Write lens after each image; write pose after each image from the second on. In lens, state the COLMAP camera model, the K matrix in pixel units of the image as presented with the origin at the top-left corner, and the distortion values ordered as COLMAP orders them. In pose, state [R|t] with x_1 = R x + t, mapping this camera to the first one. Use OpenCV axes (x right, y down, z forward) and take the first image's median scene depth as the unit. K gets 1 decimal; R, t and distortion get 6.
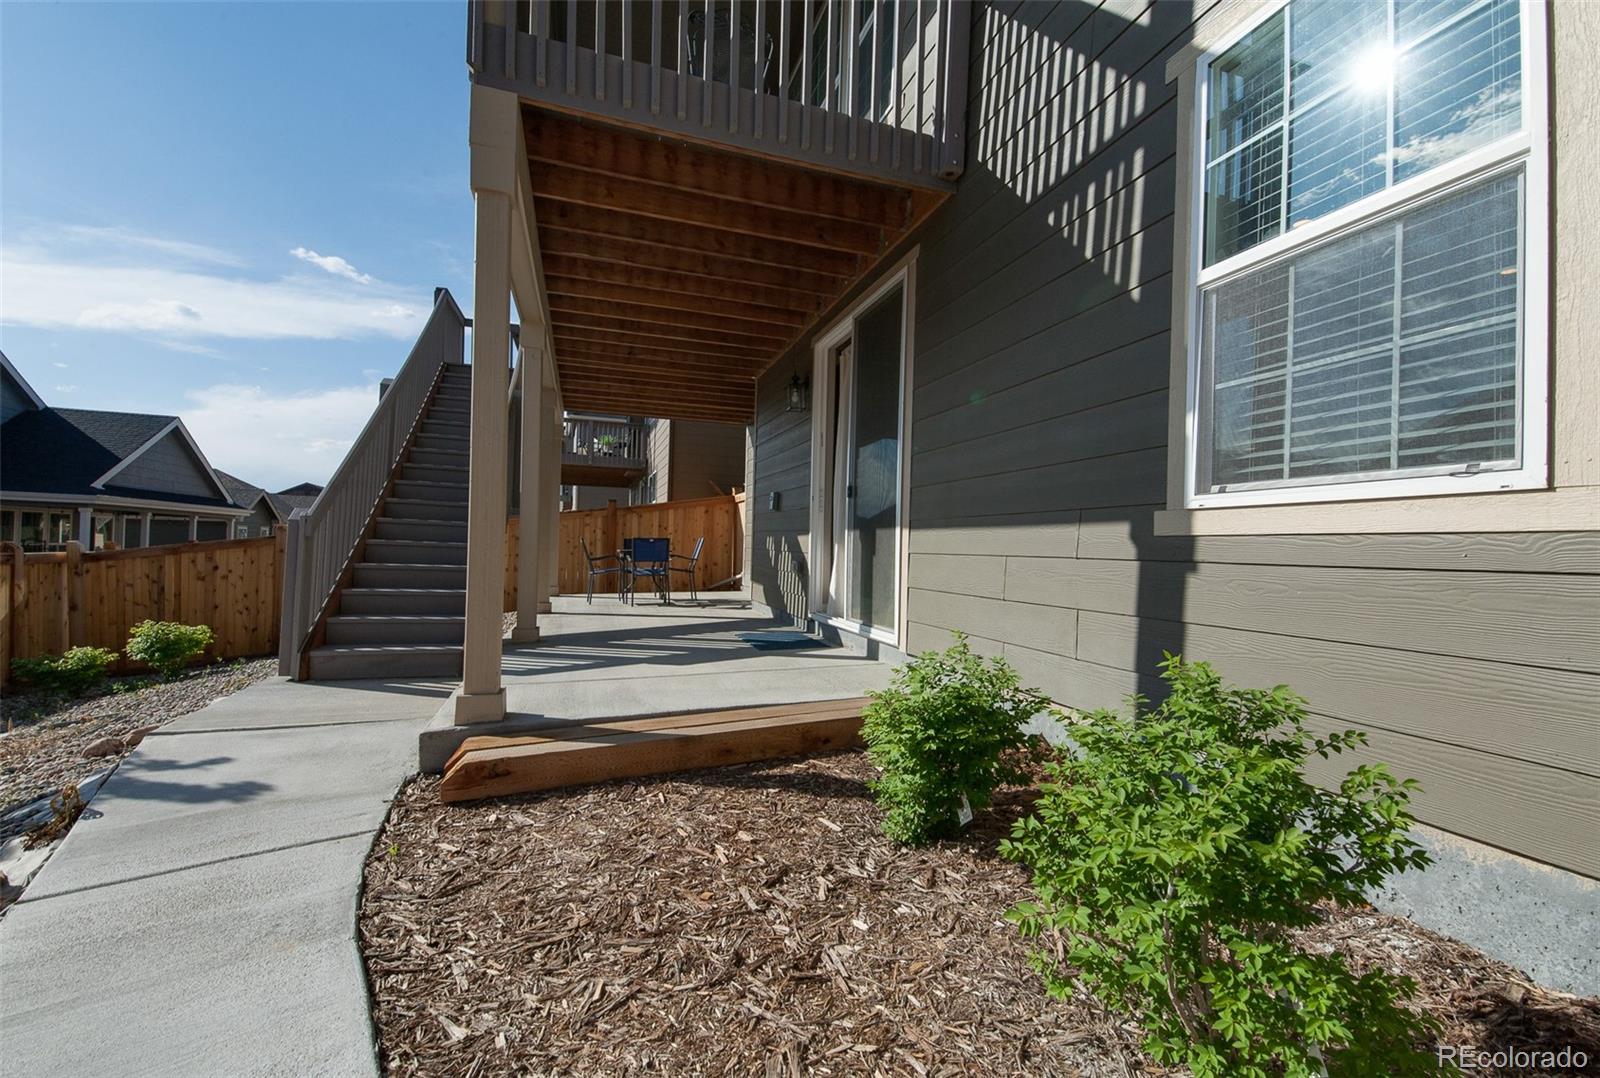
lens RADIAL K [[695.1, 0, 820.9], [0, 695.1, 535.2], [0, 0, 1]] dist [-0.002554, -0.001985]
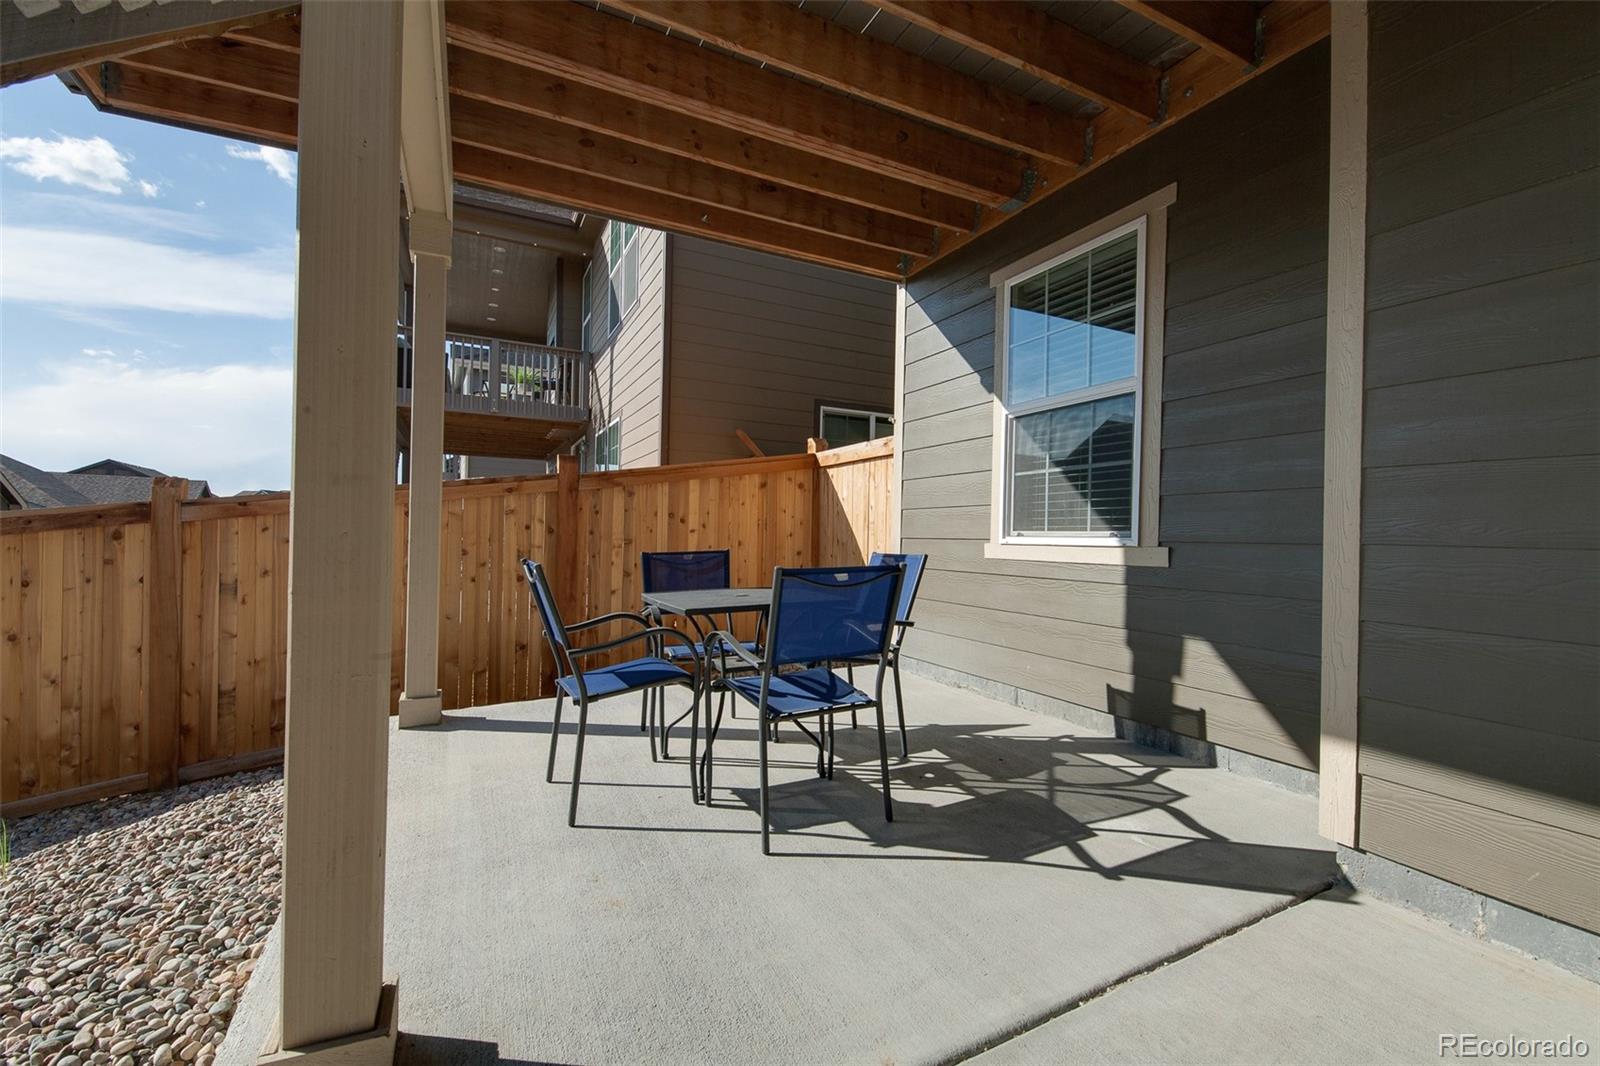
lens RADIAL K [[688.9, 0, 809.6], [0, 688.9, 535.5], [0, 0, 1]] dist [0.016962, -0.008647]
pose [[0.991599, -0.005923, 0.129217, -0.244775], [0.003461, 0.999808, 0.019271, -0.010052], [-0.129306, -0.018662, 0.991429, 0.651067]]
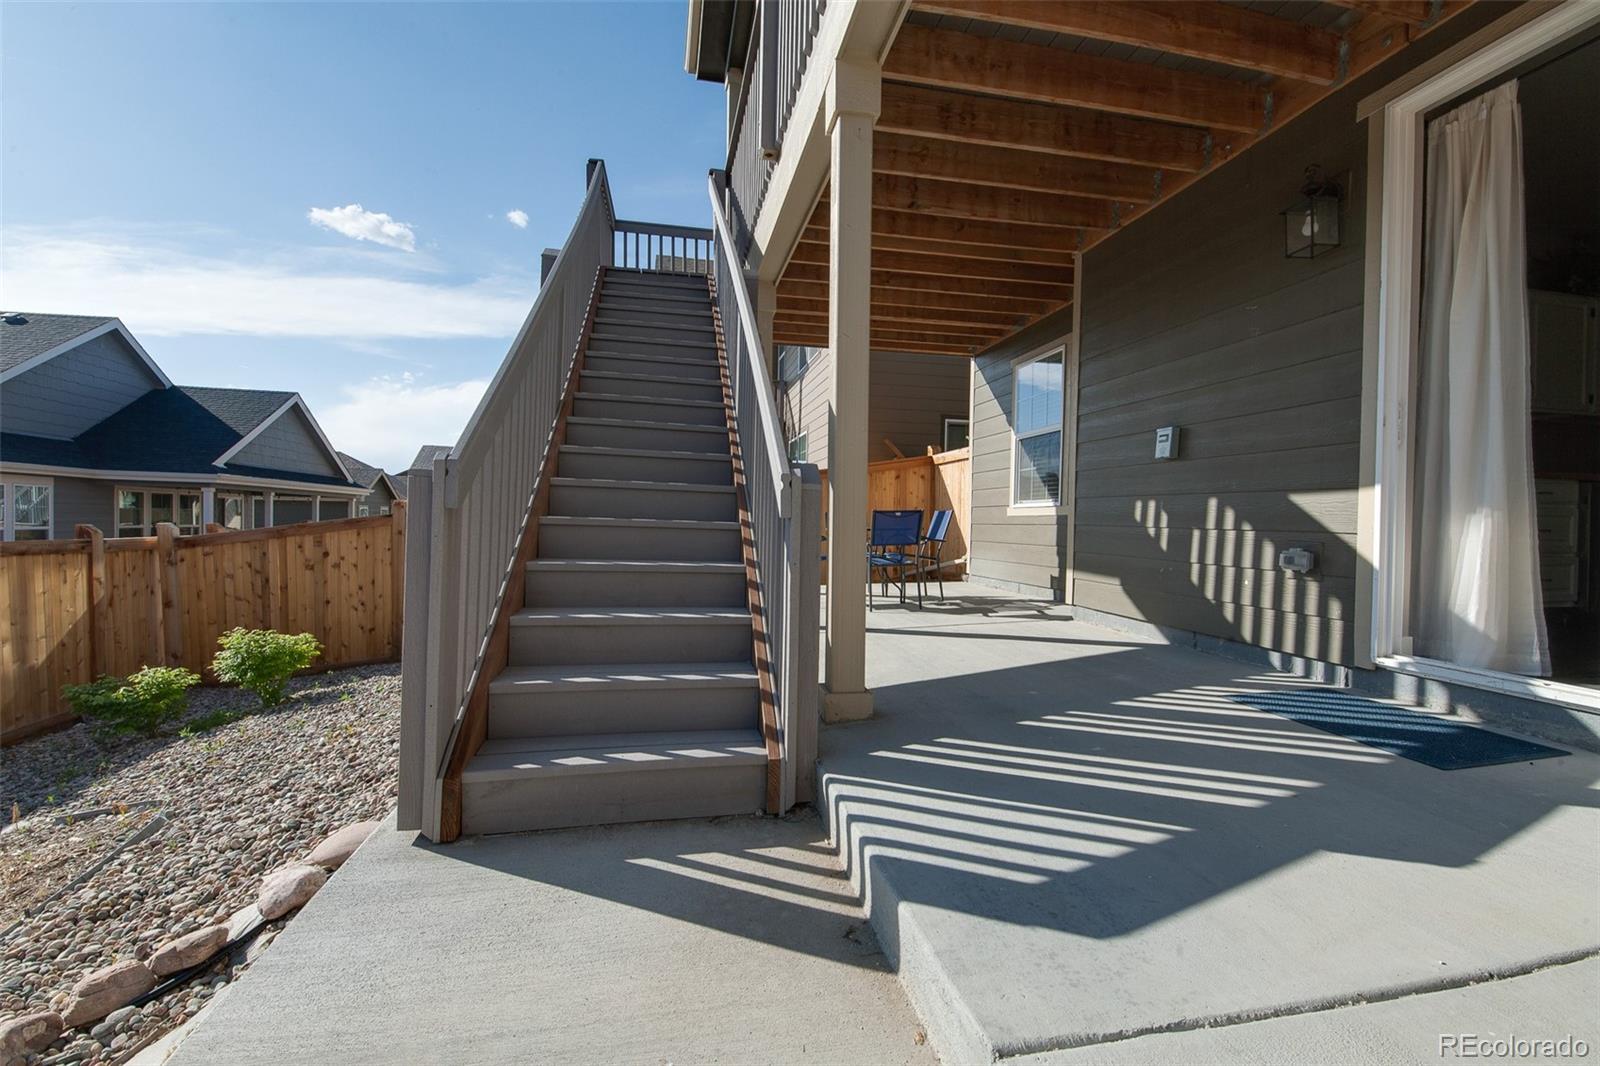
lens RADIAL K [[688.9, 0, 791.4], [0, 688.9, 529.2], [0, 0, 1]] dist [0.016962, -0.008647]
pose [[0.989176, -0.008135, -0.146512, -0.212835], [0.012225, 0.999560, 0.027035, 0.002488], [0.146227, -0.028534, 0.988839, 0.275540]]
